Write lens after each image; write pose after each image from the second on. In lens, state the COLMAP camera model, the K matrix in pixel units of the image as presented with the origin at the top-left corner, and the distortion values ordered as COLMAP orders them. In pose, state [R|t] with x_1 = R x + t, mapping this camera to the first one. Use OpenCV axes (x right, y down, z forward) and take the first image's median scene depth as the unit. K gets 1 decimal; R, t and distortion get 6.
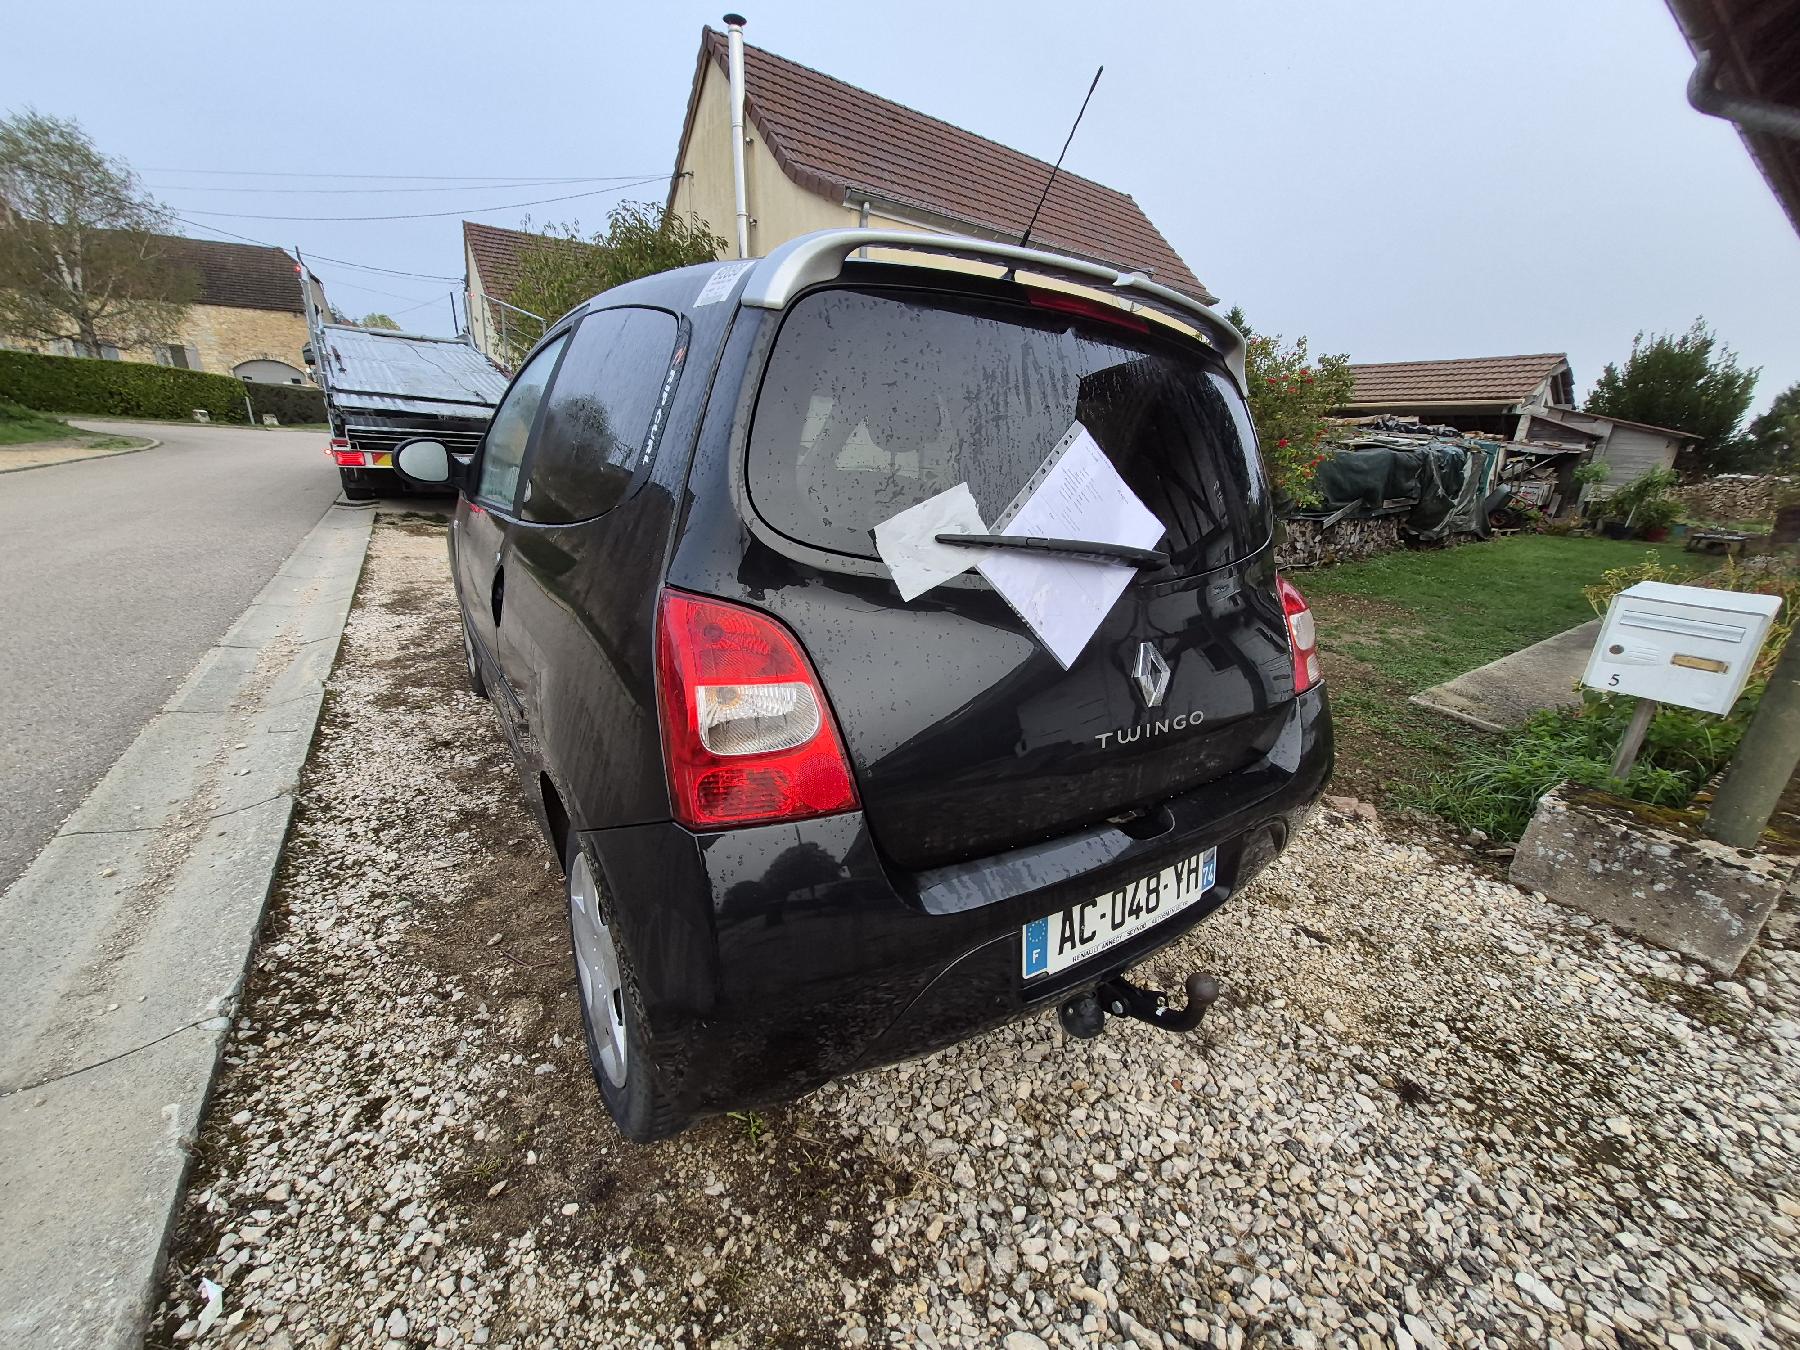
lens RADIAL K [[711.0, 0, 900.0], [0, 711.0, 675.0], [0, 0, 1]] dist [0.007197, -0.000281]
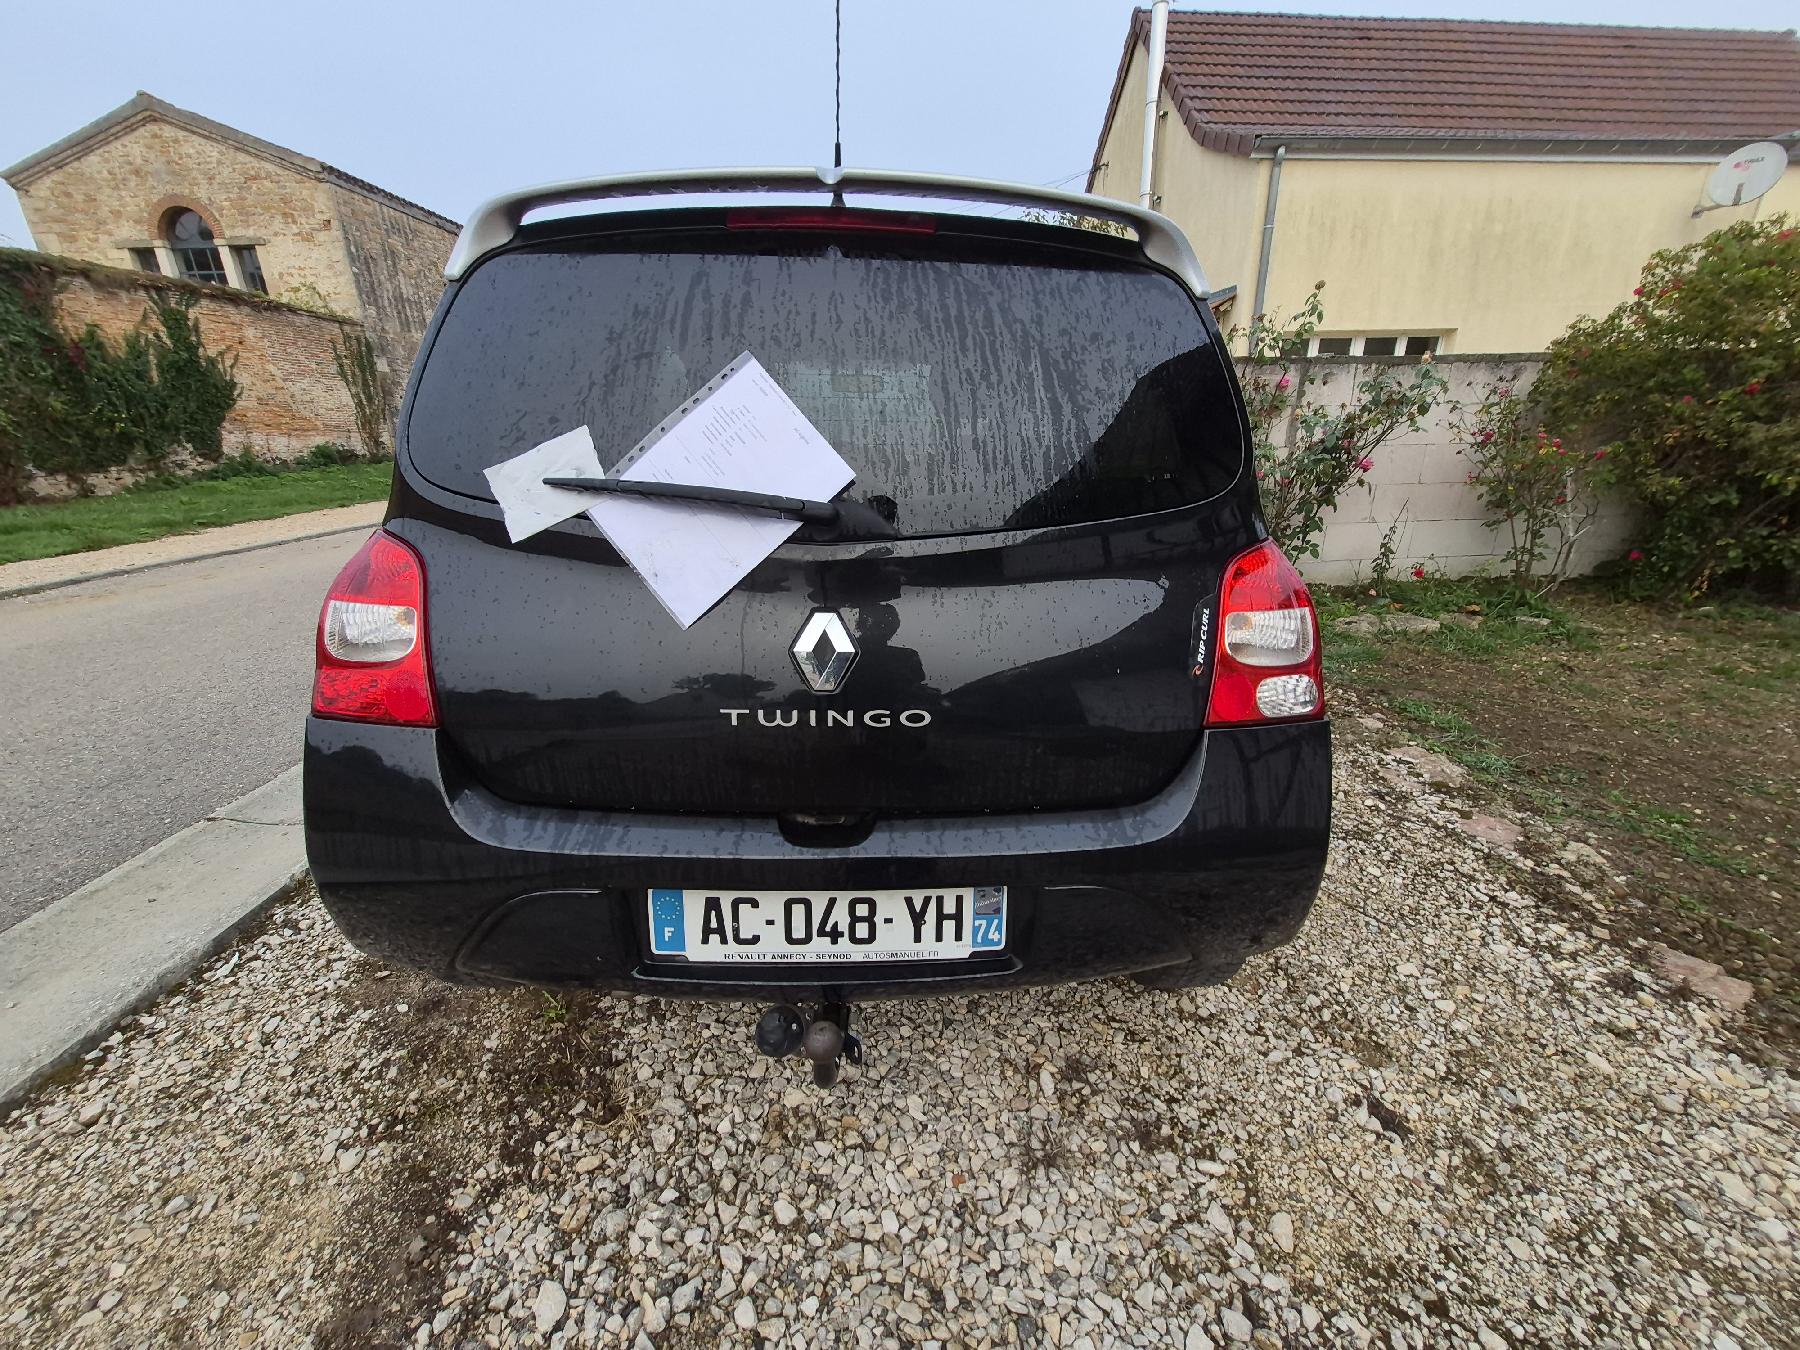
lens RADIAL K [[698.5, 0, 872.5], [0, 698.5, 680.8], [0, 0, 1]] dist [0.004337, -0.000144]
pose [[0.840041, 0.128630, -0.527053, 0.839111], [-0.120562, 0.991455, 0.049813, -0.014876], [0.528957, 0.021698, 0.848371, 0.343763]]
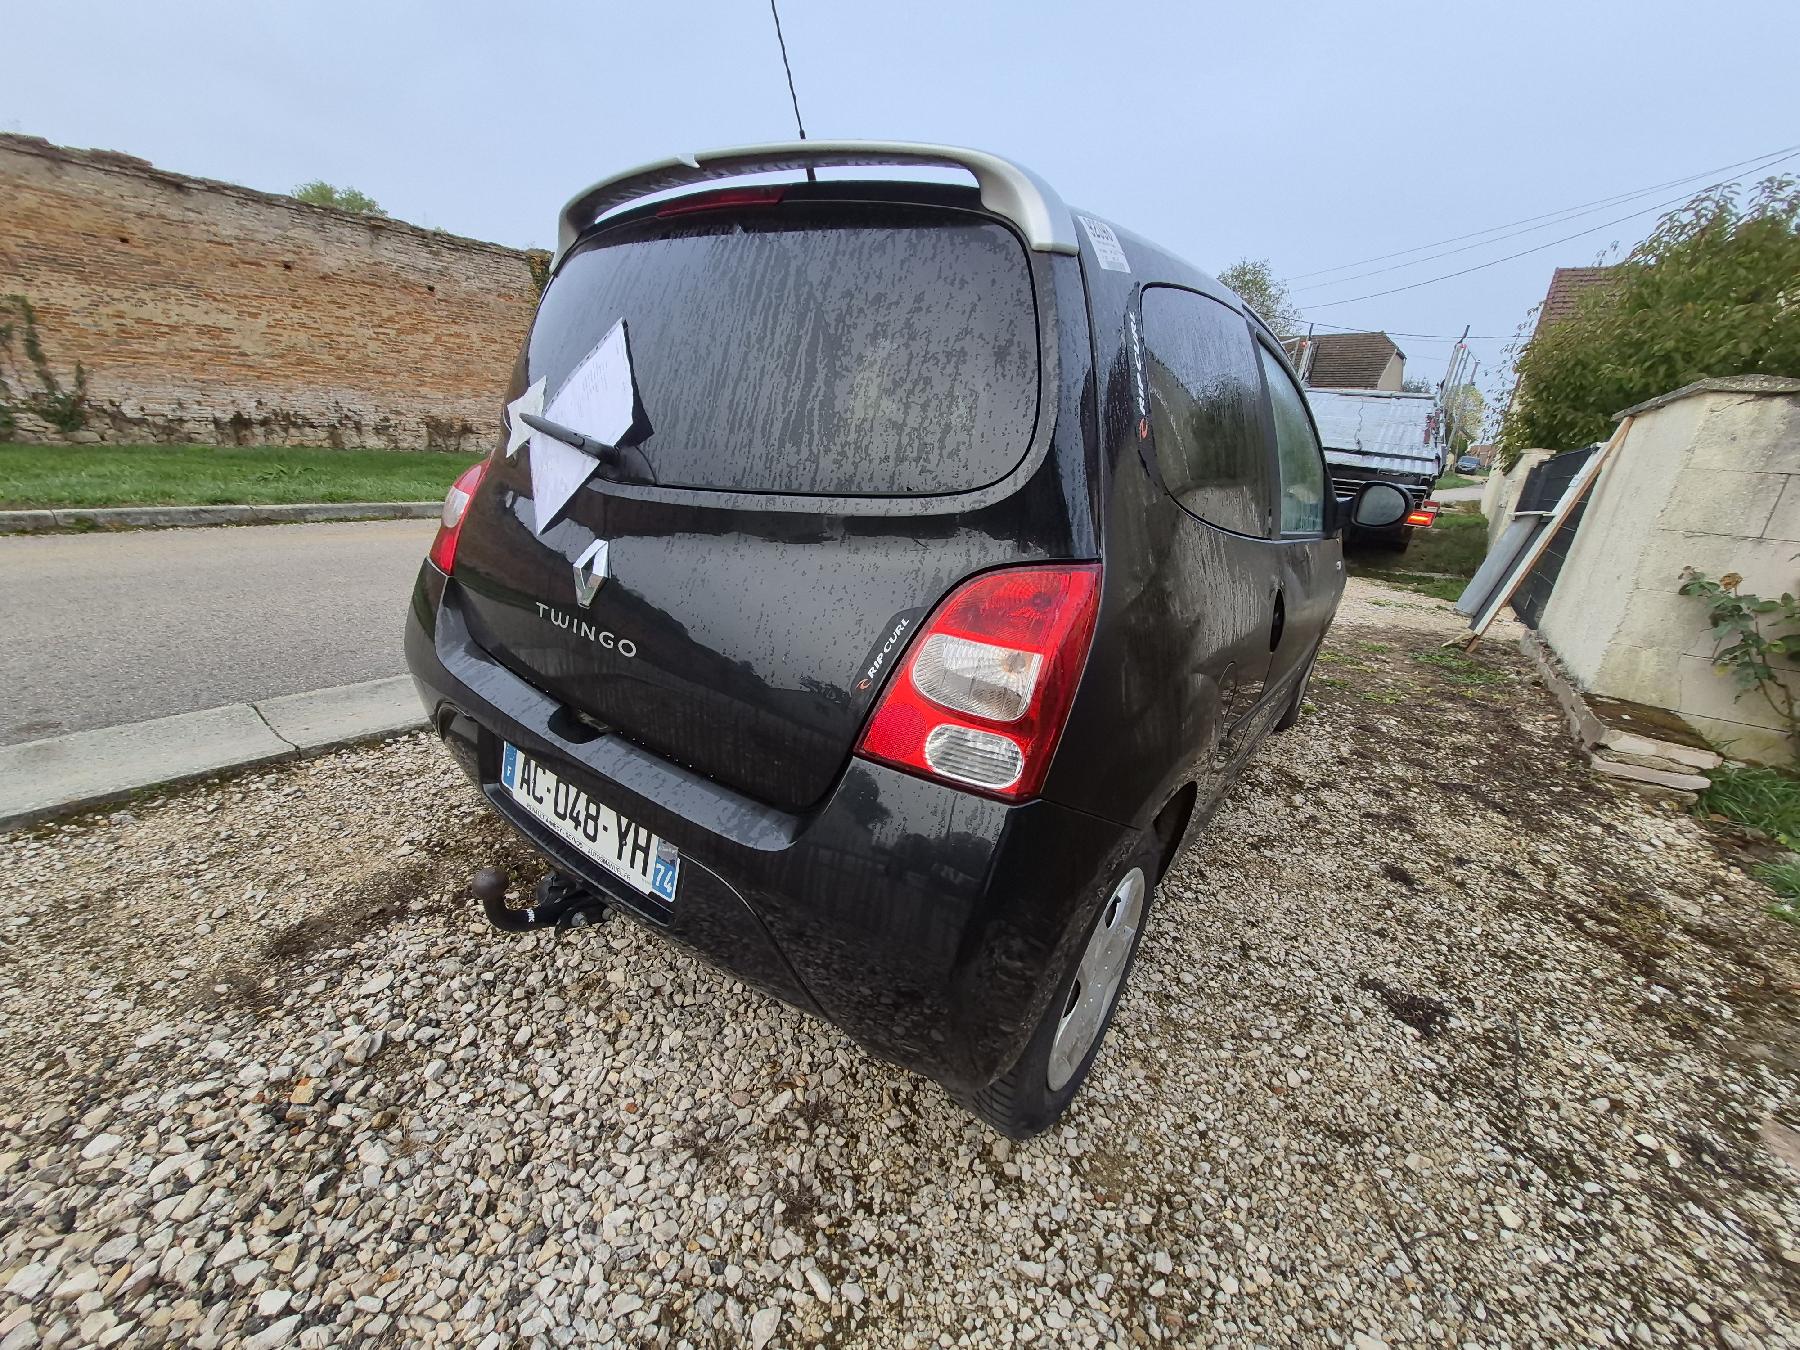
lens RADIAL K [[711.0, 0, 900.0], [0, 711.0, 675.0], [0, 0, 1]] dist [0.007197, -0.000281]
pose [[0.328811, 0.285651, -0.900160, 1.408685], [-0.352531, 0.921386, 0.163614, -0.179716], [0.876131, 0.263536, 0.403662, 1.027225]]
